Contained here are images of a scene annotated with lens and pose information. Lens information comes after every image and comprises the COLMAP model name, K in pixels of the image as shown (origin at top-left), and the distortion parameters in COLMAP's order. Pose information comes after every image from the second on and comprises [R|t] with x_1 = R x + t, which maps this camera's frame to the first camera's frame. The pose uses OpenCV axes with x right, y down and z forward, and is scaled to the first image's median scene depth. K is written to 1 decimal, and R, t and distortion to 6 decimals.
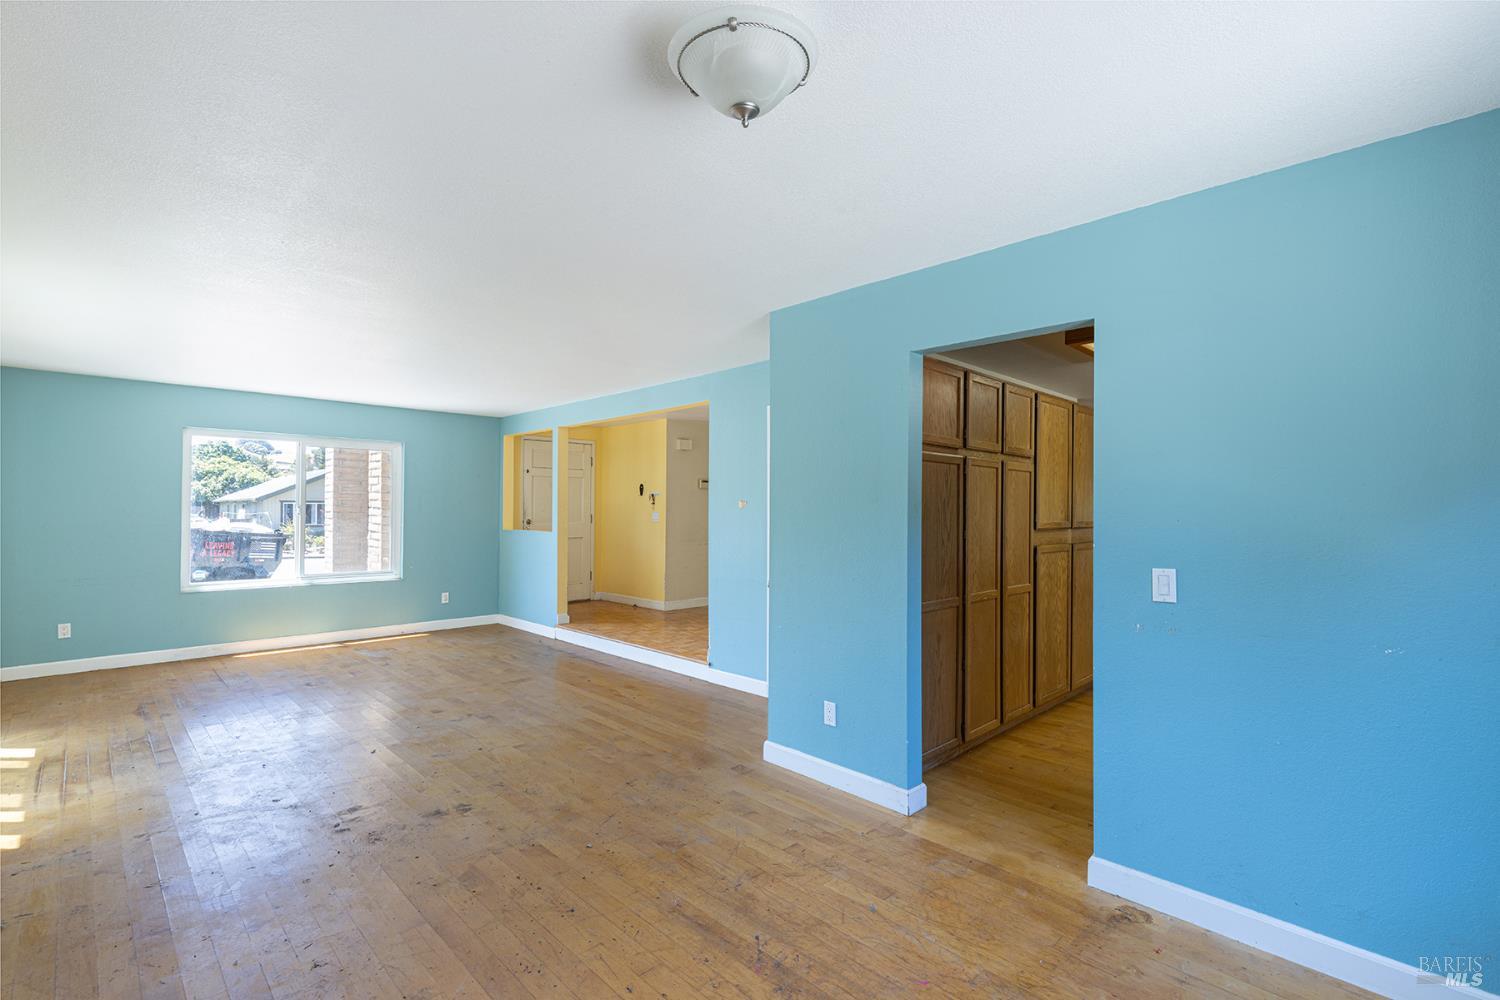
lens RADIAL K [[677.9, 0, 752.6], [0, 677.9, 505.3], [0, 0, 1]] dist [0.011614, -0.000042]
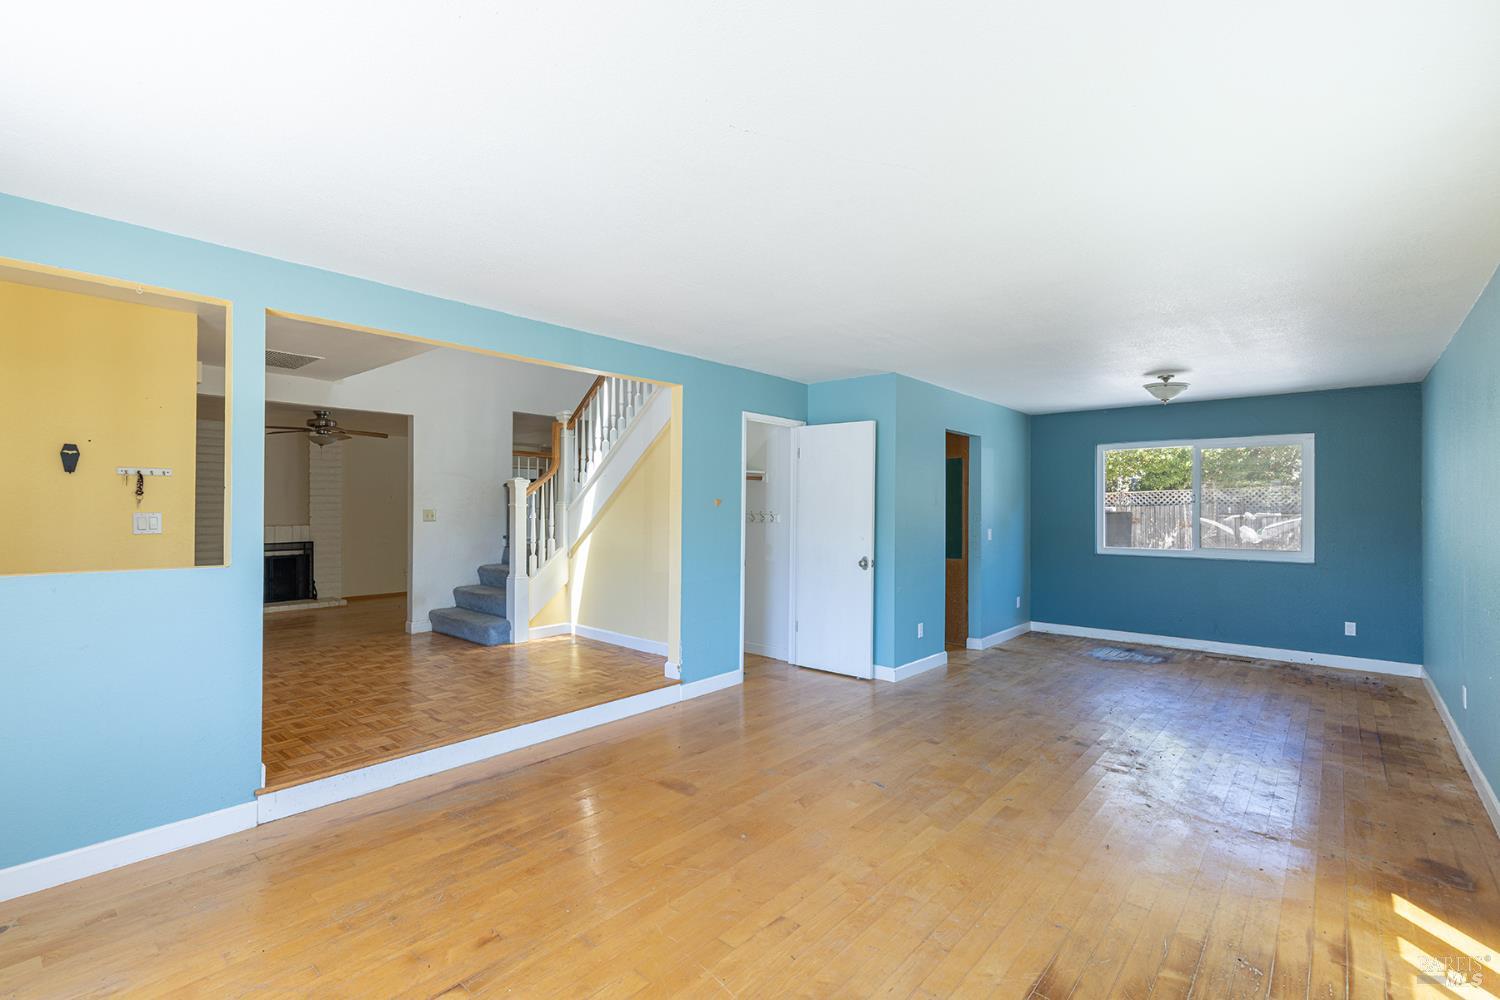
lens RADIAL K [[677.9, 0, 752.4], [0, 677.9, 503.3], [0, 0, 1]] dist [0.011614, -0.000042]
pose [[-0.078709, 0.000495, 0.996898, -1.616198], [-0.012615, 0.999919, -0.001493, -0.005668], [-0.996818, -0.012694, -0.078696, 1.626347]]
